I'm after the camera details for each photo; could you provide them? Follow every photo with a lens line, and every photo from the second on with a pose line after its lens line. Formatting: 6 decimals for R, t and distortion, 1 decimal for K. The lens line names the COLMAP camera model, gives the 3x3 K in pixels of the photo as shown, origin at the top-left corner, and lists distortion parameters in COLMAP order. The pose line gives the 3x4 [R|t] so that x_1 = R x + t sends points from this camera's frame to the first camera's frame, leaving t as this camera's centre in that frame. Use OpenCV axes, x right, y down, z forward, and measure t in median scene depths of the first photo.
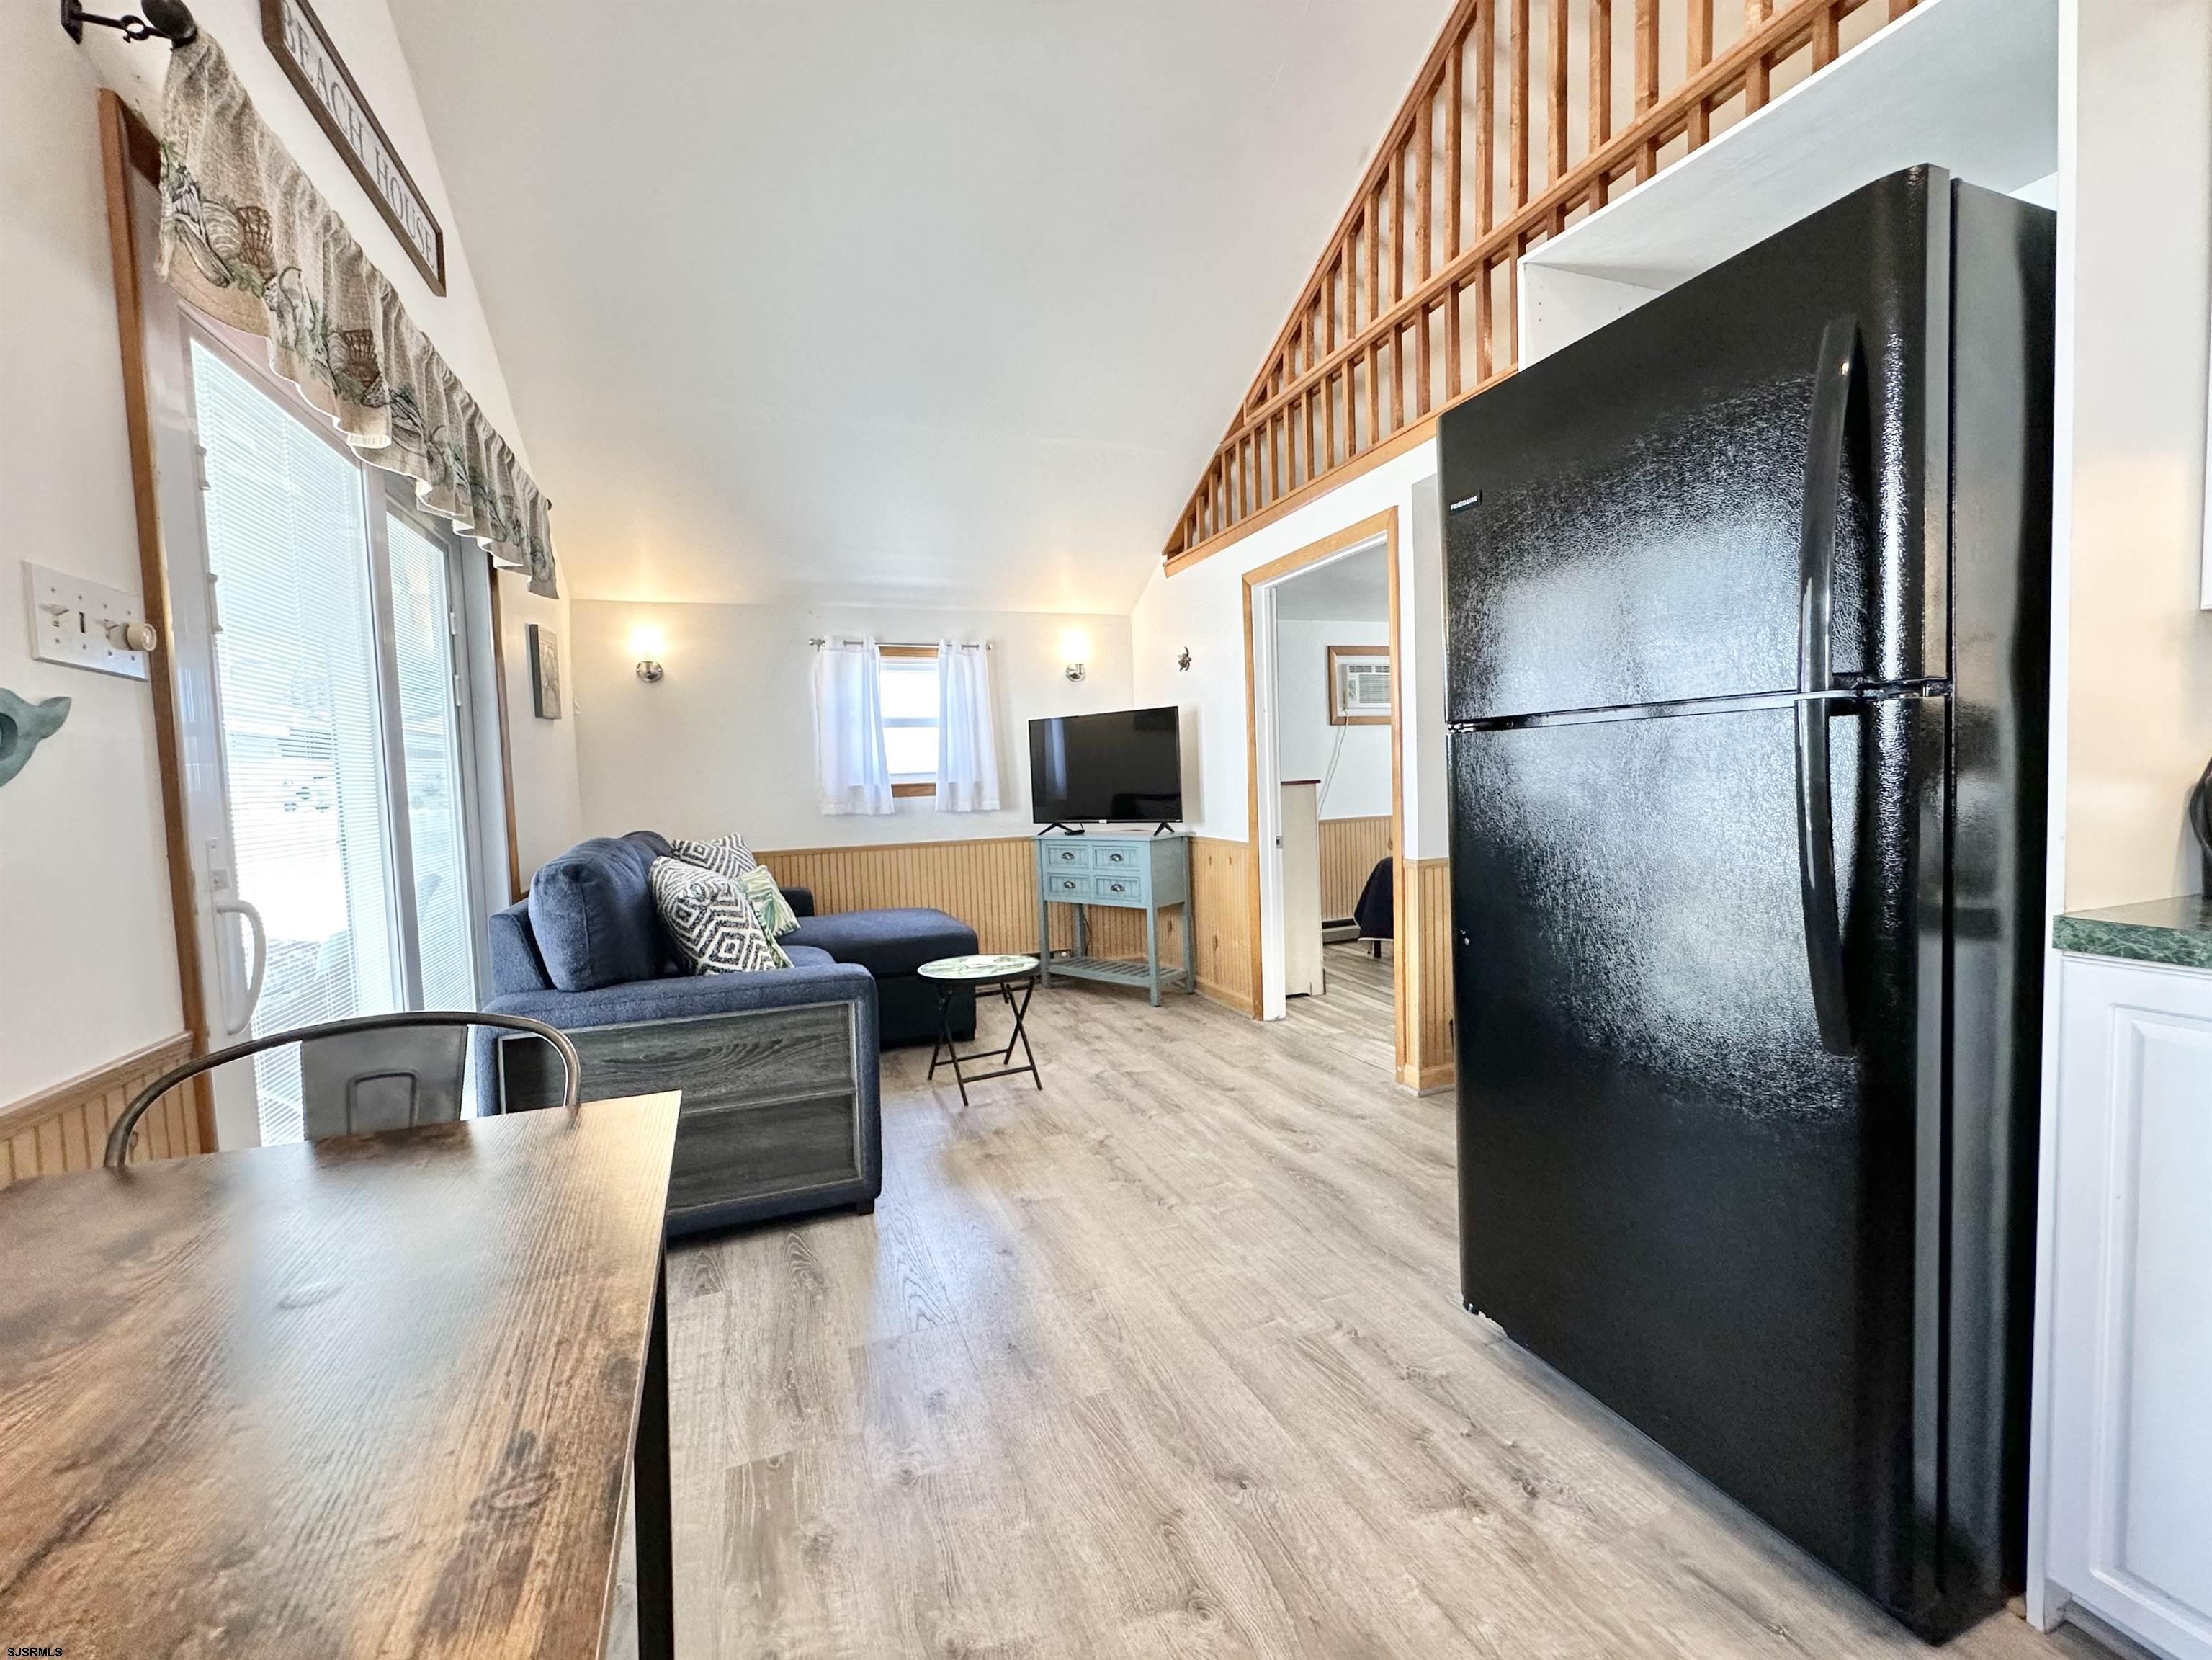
lens RADIAL K [[929.3, 0, 1104.0], [0, 929.3, 825.8], [0, 0, 1]] dist [-0.006827, 0.000845]
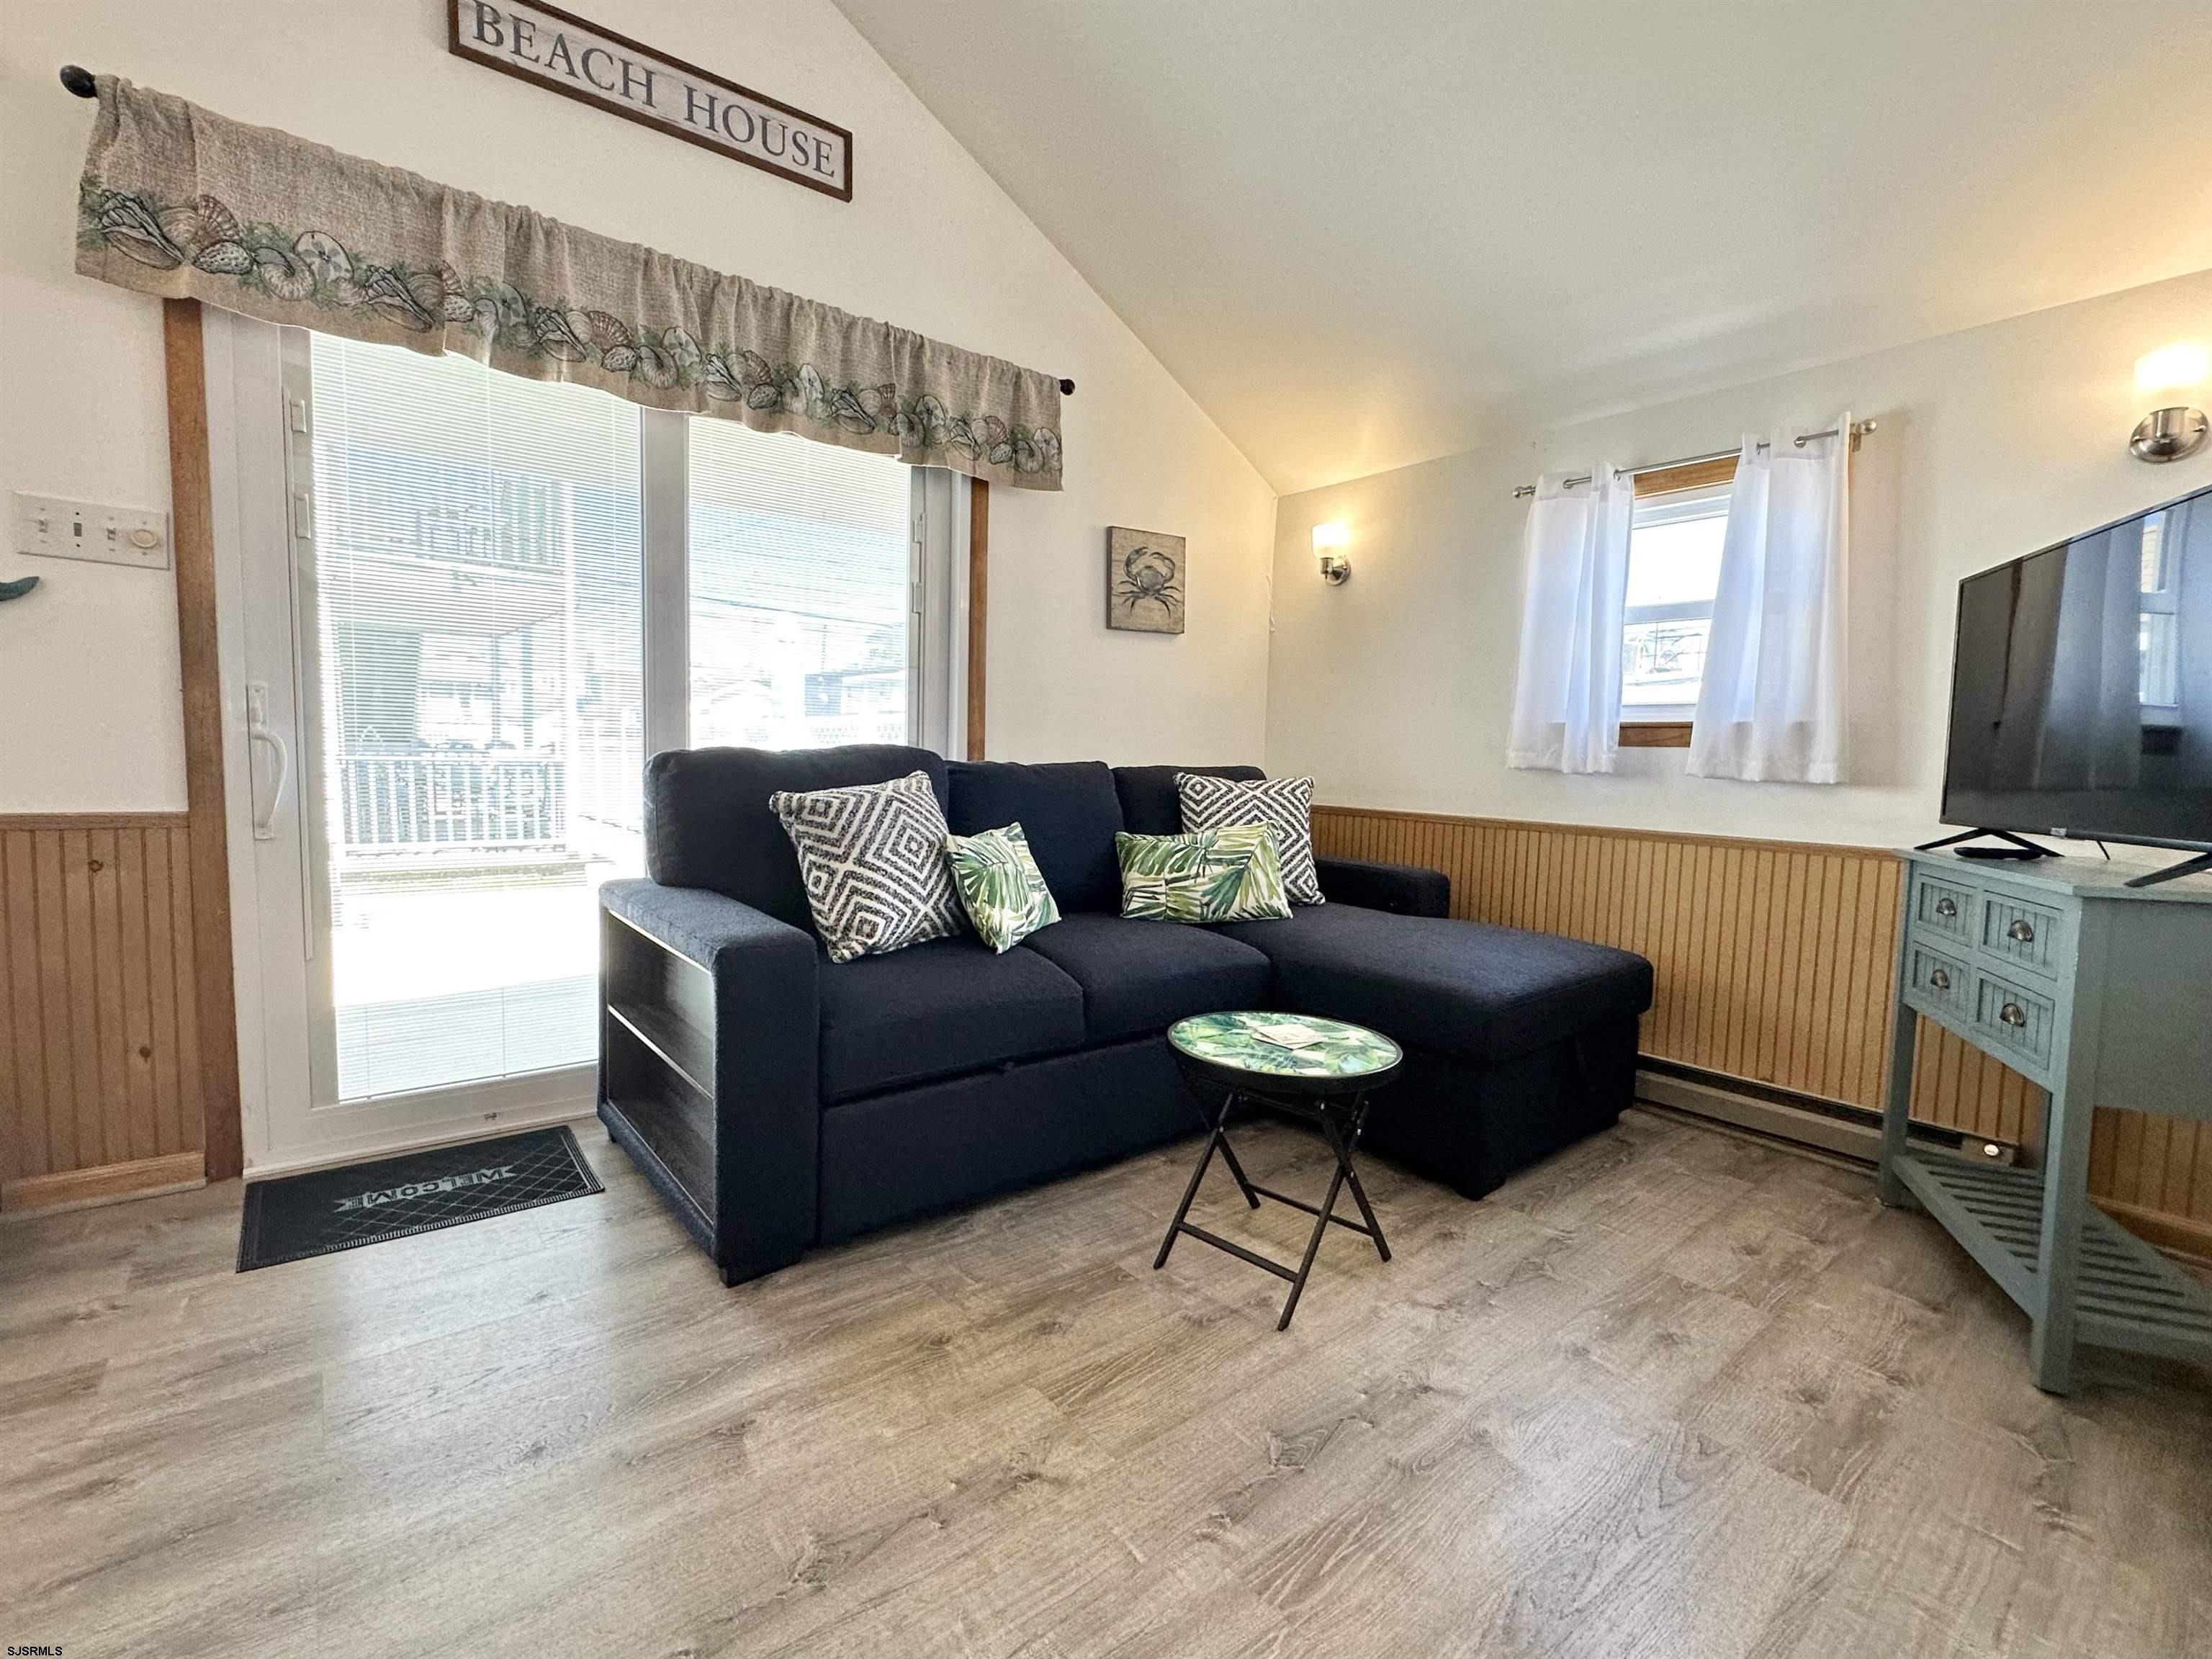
lens RADIAL K [[980.3, 0, 1102.2], [0, 980.3, 828.9], [0, 0, 1]] dist [-0.004158, -0.000355]
pose [[0.298707, 0.115637, -0.947313, 0.372189], [-0.091407, 0.991535, 0.092212, -0.010482], [0.949957, 0.059047, 0.306748, 0.786008]]
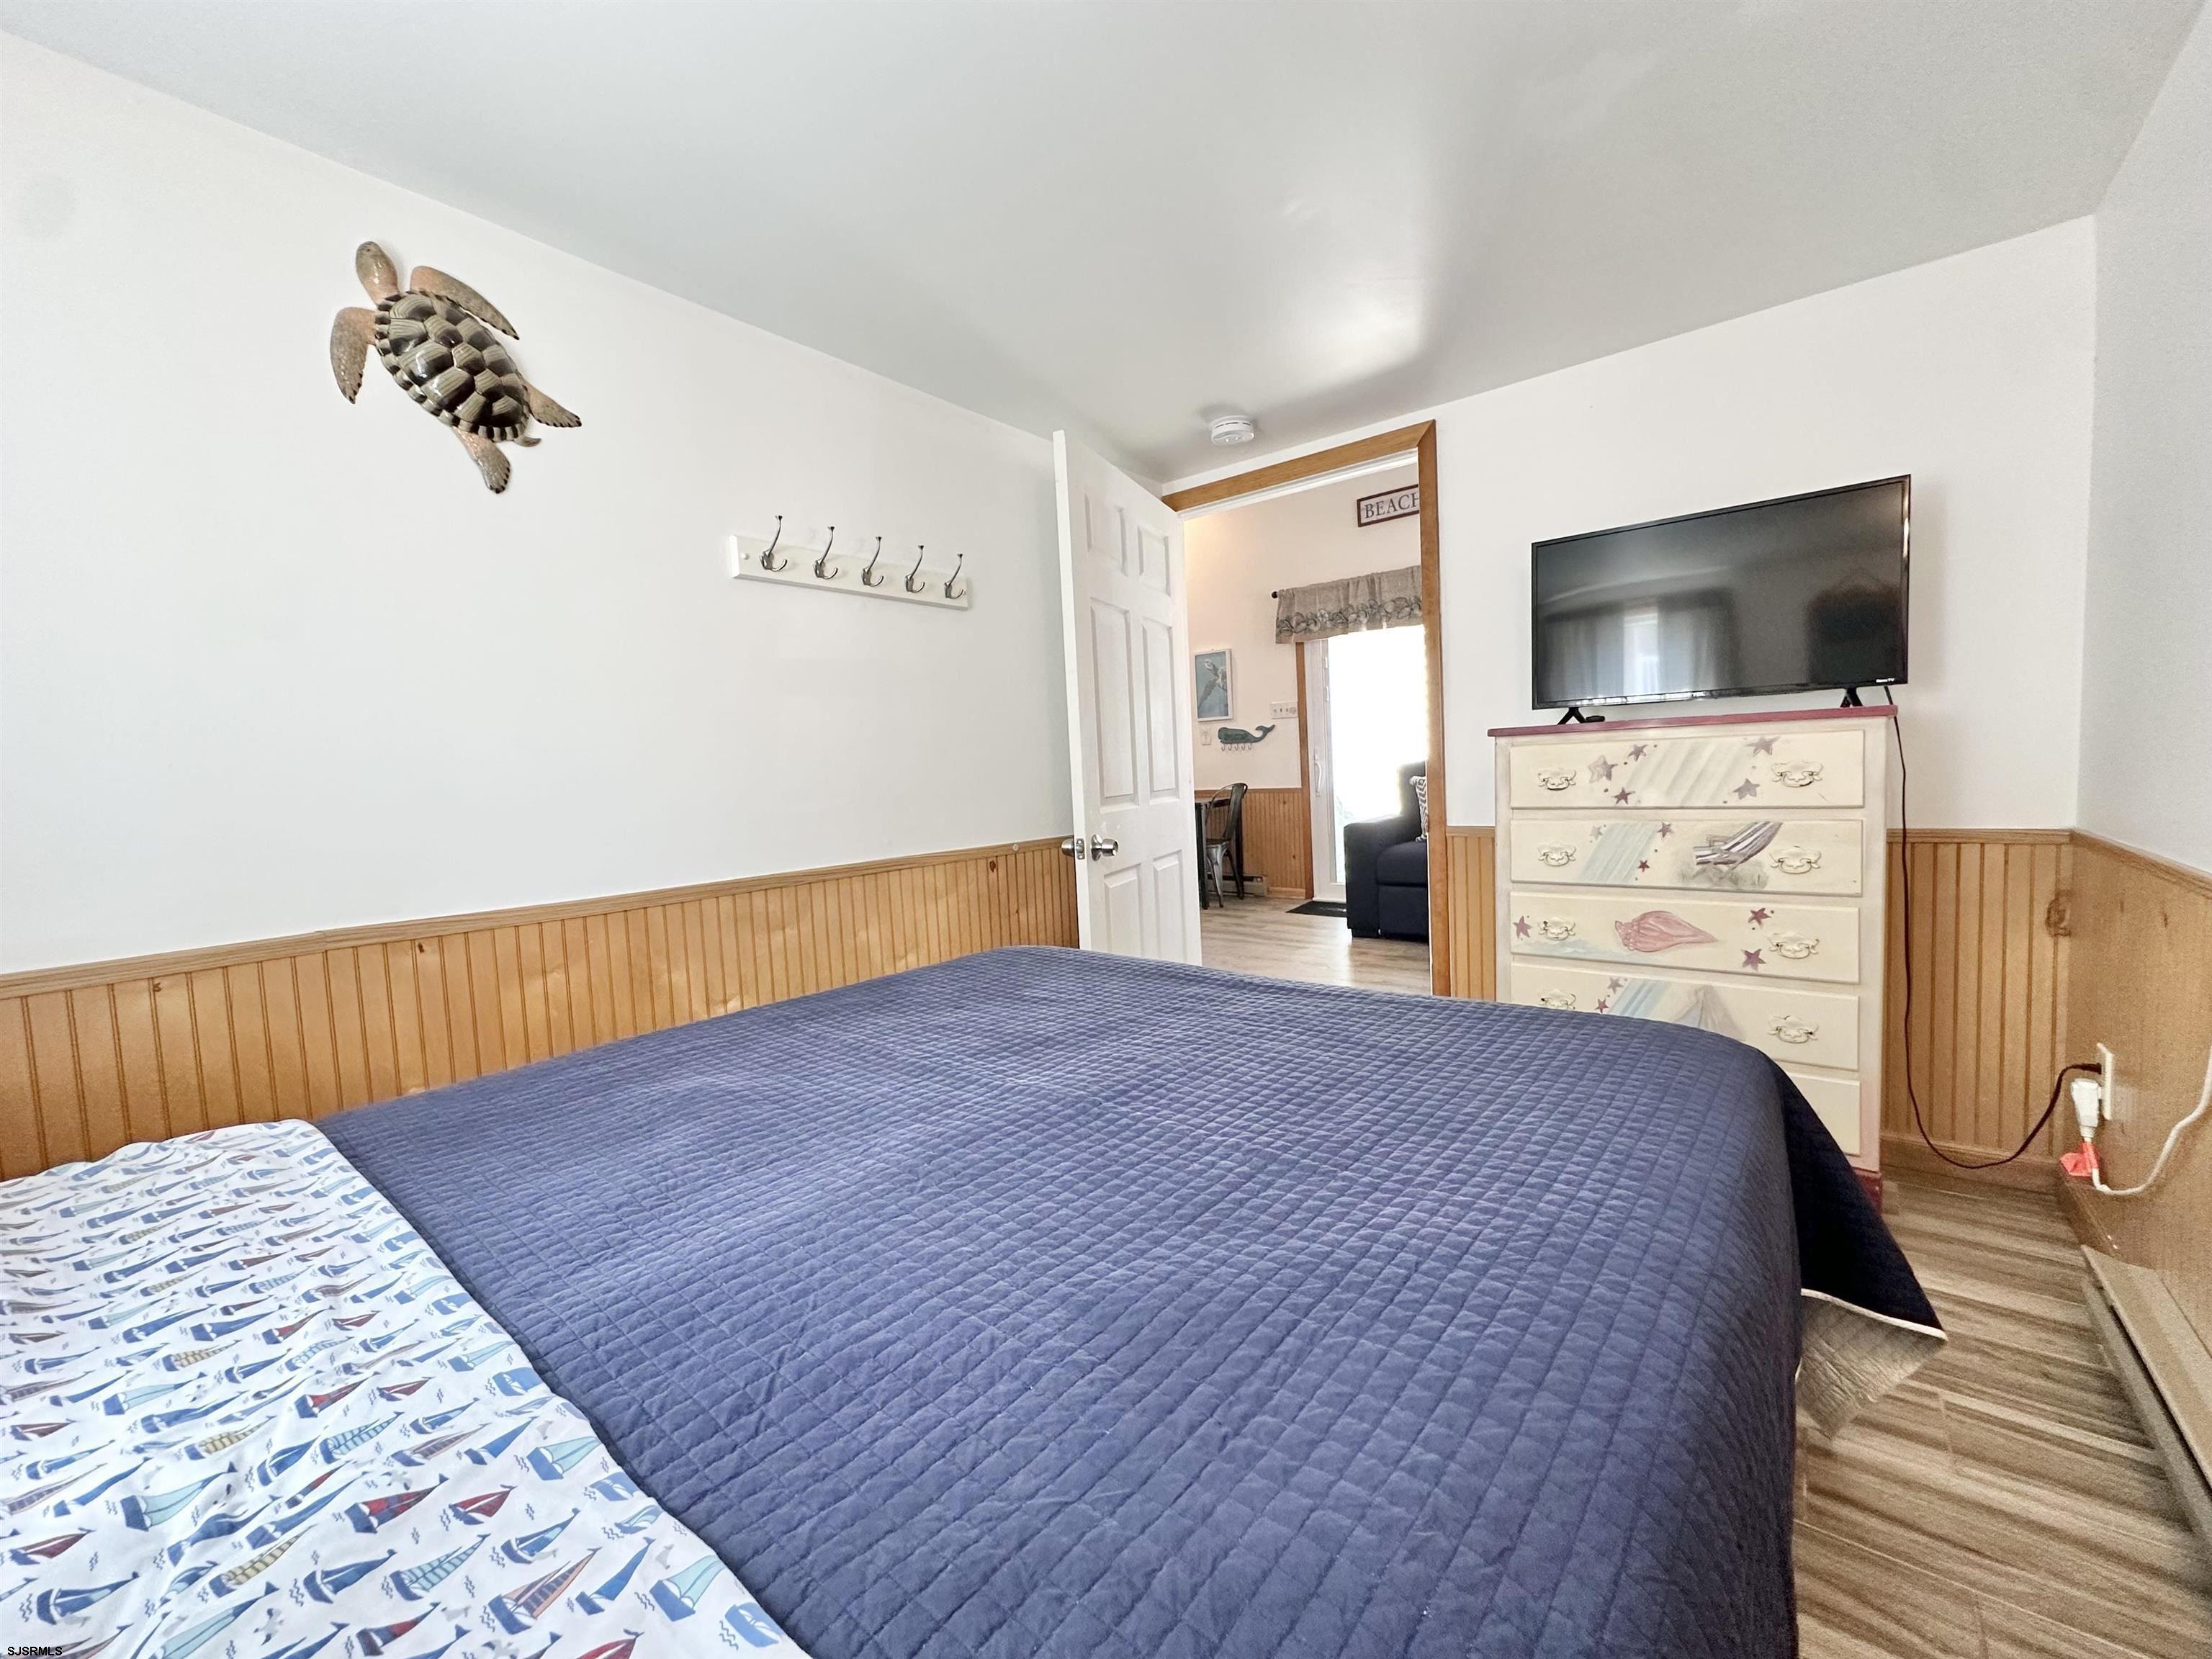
lens RADIAL K [[877.2, 0, 1106.5], [0, 877.2, 817.5], [0, 0, 1]] dist [-0.000049, 0.000002]
pose [[-0.868512, 0.109913, -0.483328, 0.669785], [0.052726, 0.990058, 0.130403, -0.068434], [0.492856, 0.087772, -0.865673, 1.389414]]
